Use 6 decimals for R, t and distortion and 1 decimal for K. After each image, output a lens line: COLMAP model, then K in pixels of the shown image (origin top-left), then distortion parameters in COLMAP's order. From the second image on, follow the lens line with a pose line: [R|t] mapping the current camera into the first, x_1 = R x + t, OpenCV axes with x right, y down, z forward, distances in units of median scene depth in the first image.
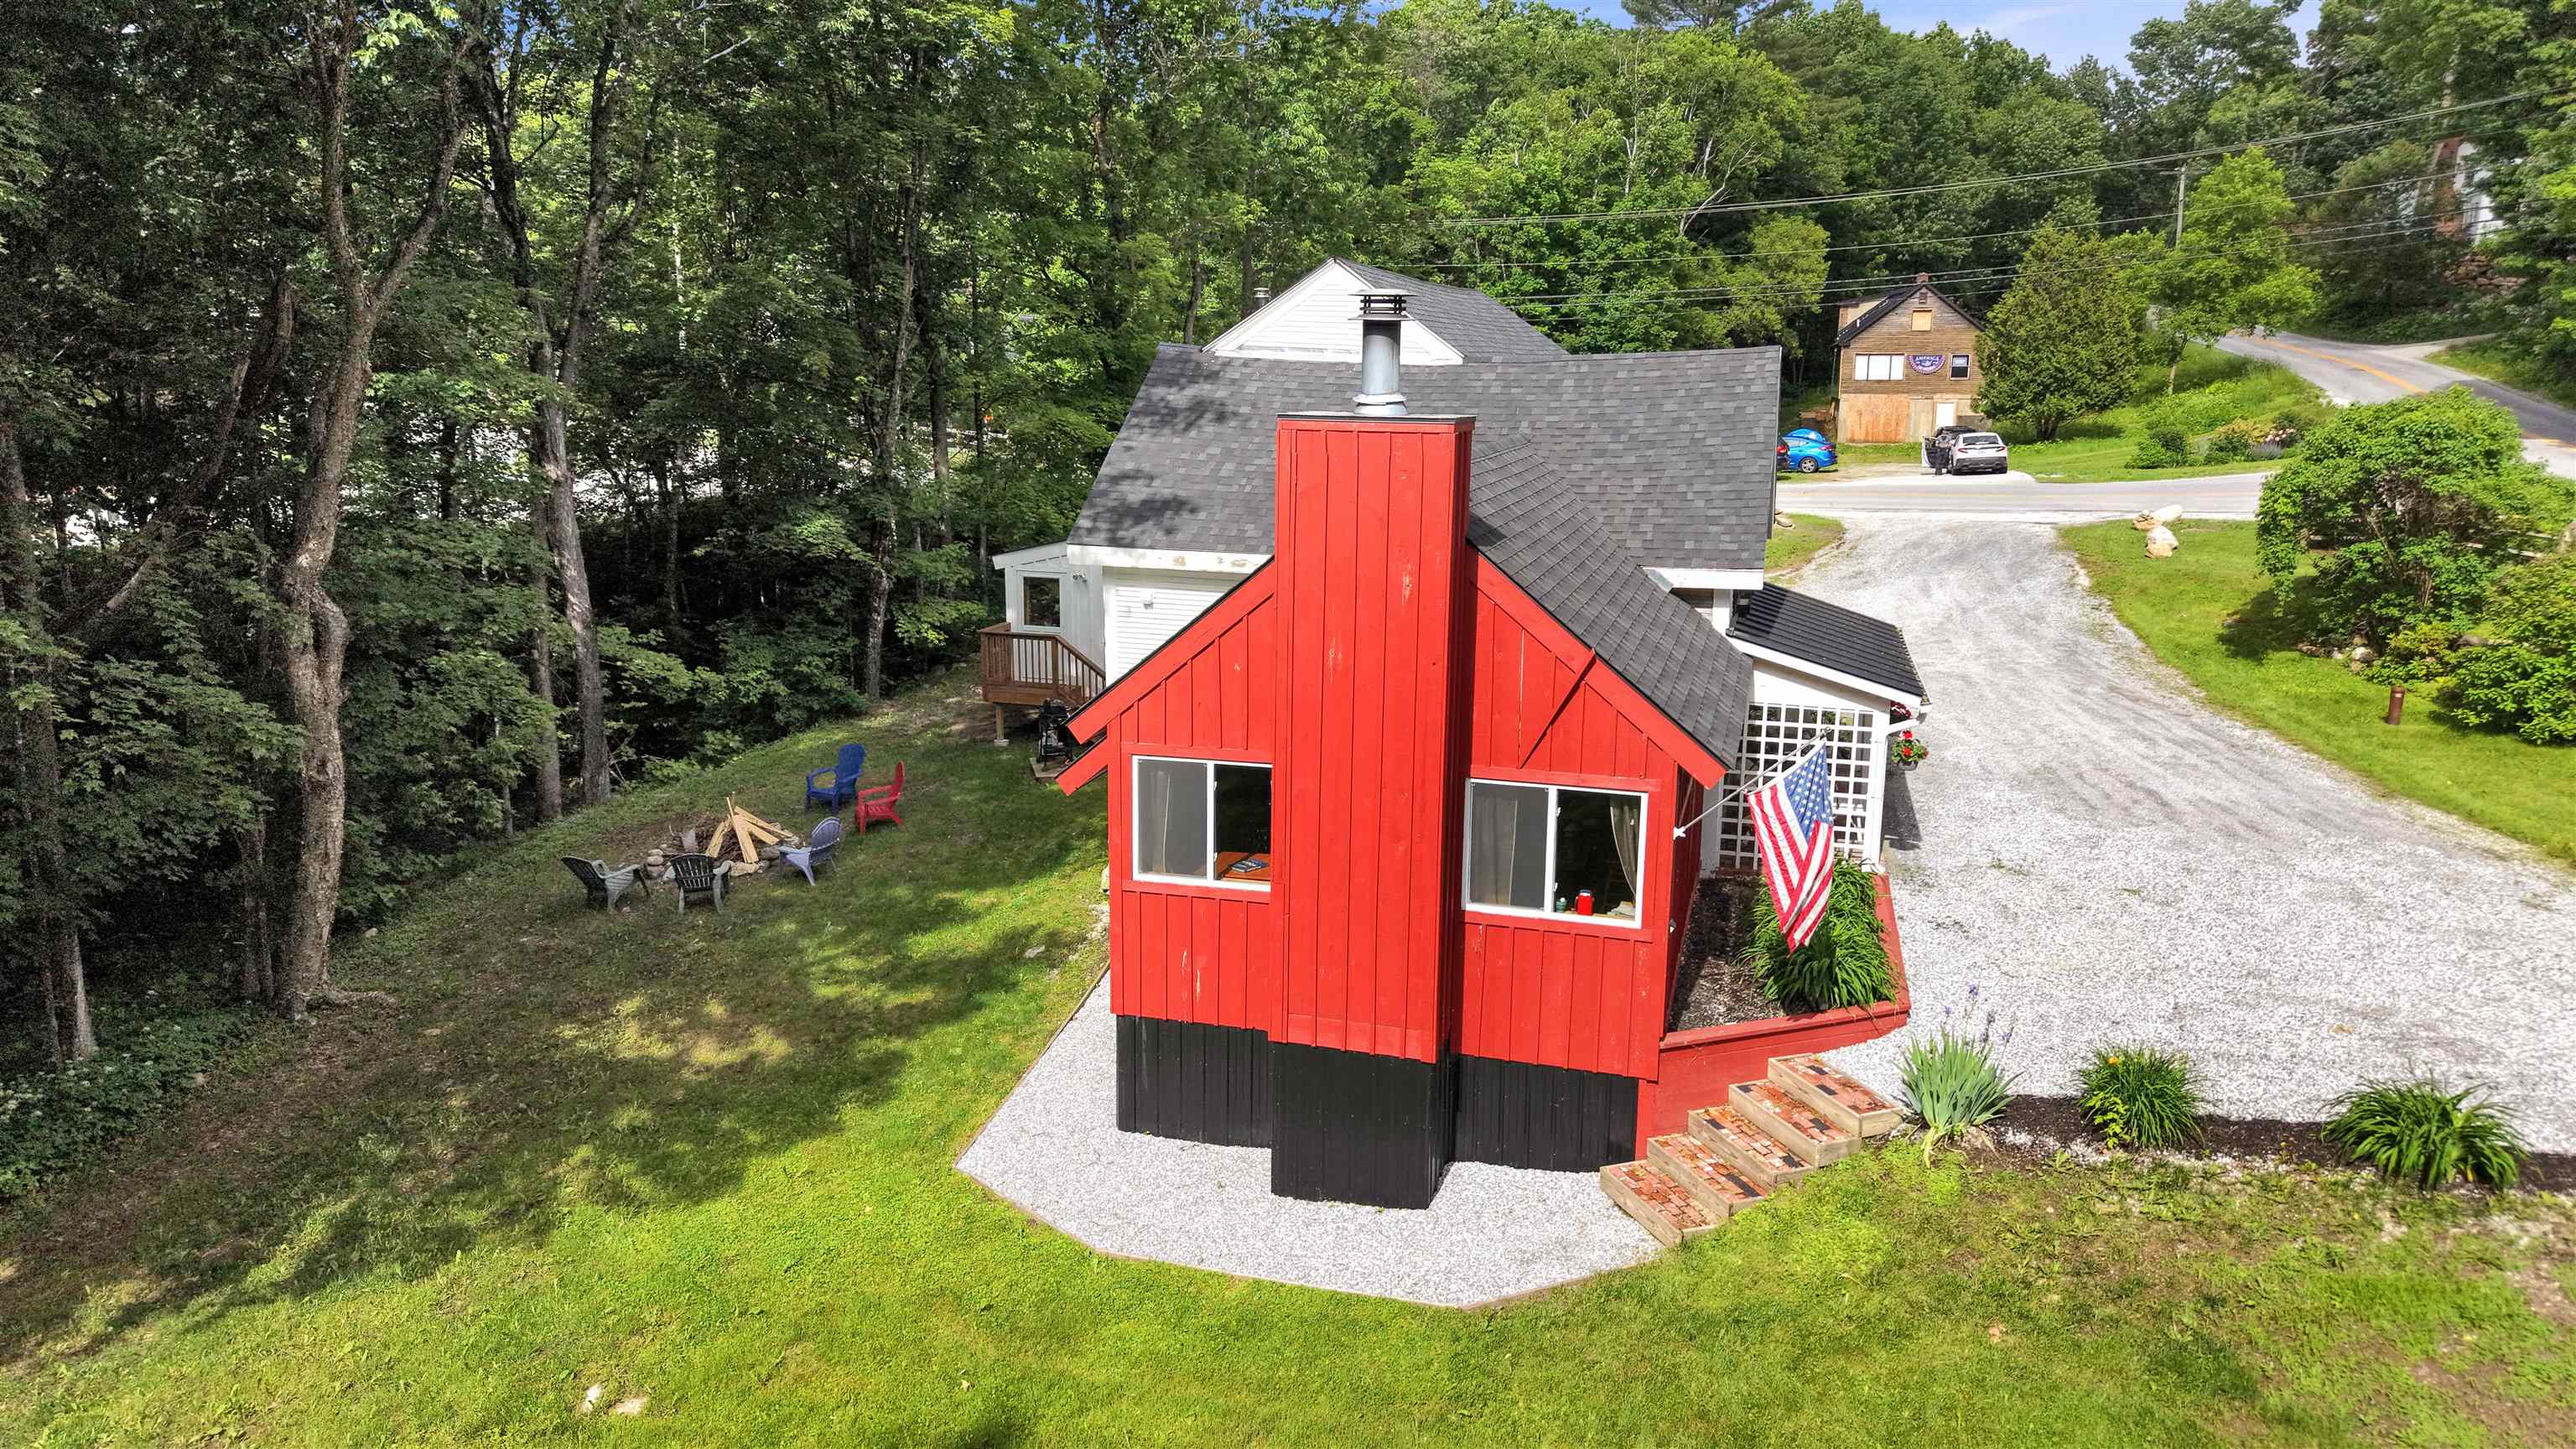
lens RADIAL K [[1657.6, 0, 1284.9], [0, 1657.6, 716.9], [0, 0, 1]] dist [0.003807, -0.023917]
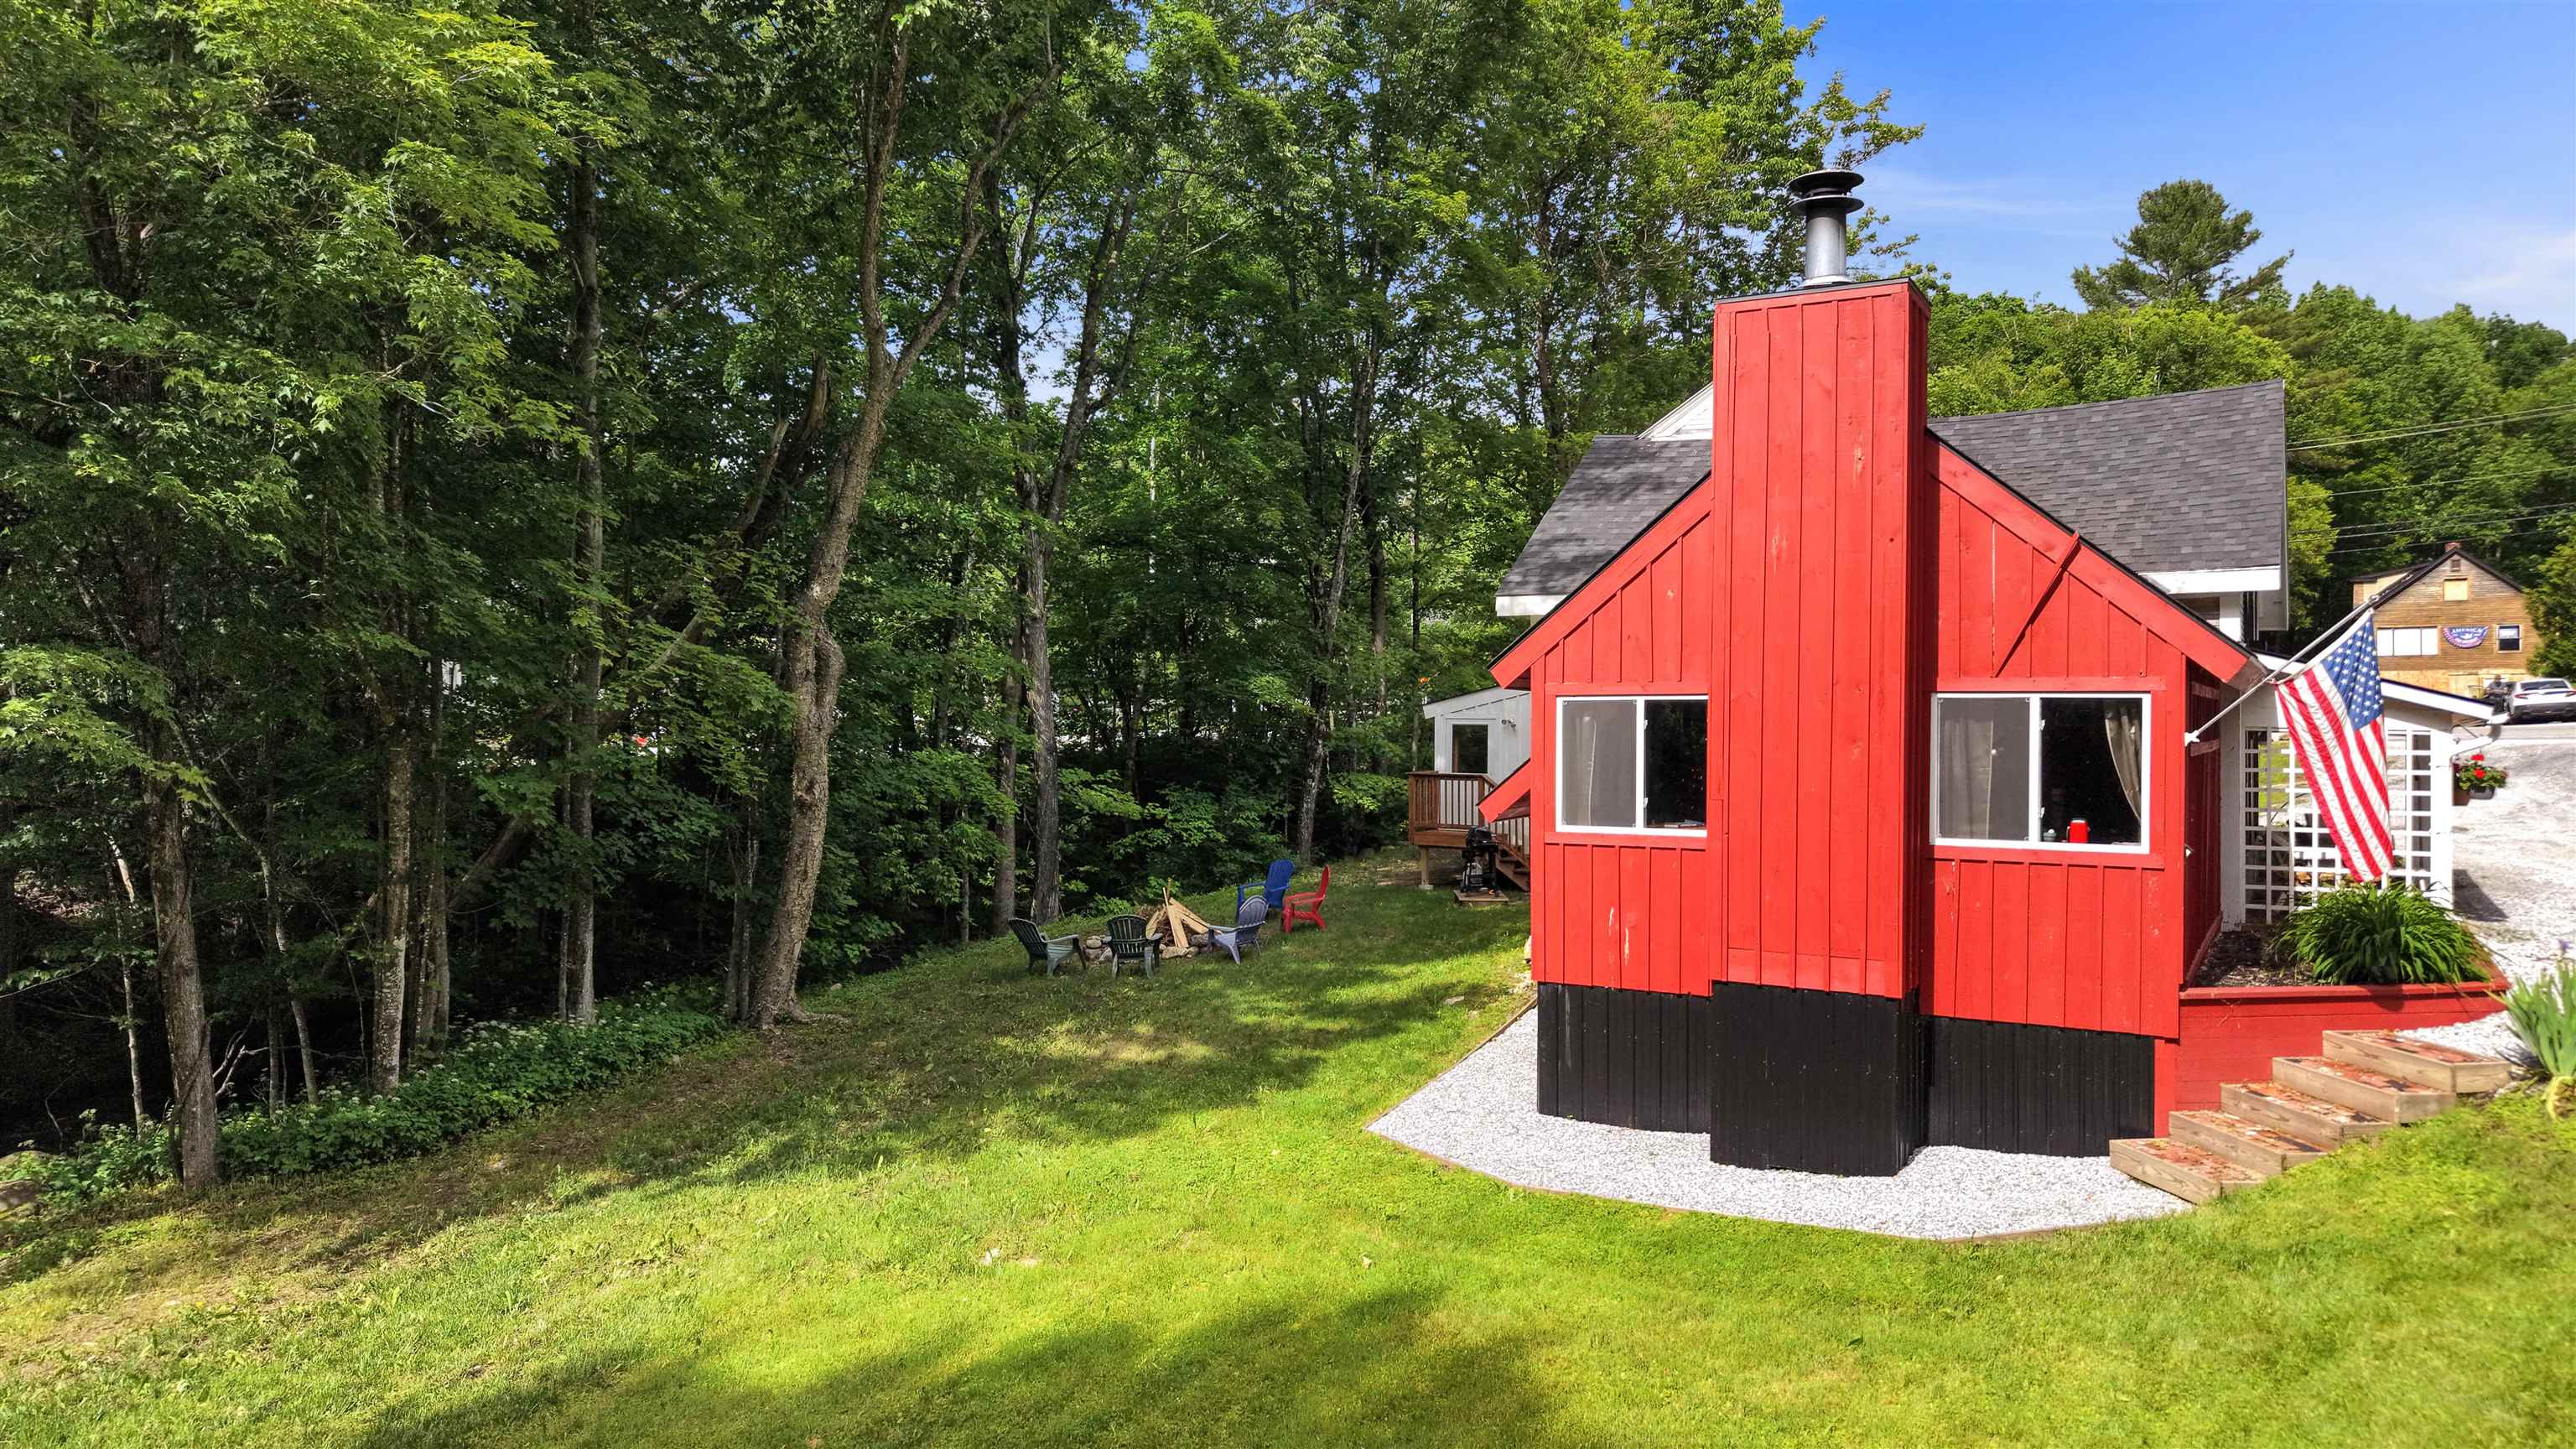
lens RADIAL K [[1657.6, 0, 1284.9], [0, 1657.6, 716.9], [0, 0, 1]] dist [0.003807, -0.023917]
pose [[0.966580, -0.001860, -0.256360, -0.000270], [-0.047983, 0.980990, -0.188031, 0.215420], [0.251836, 0.194048, 0.948116, 0.043991]]
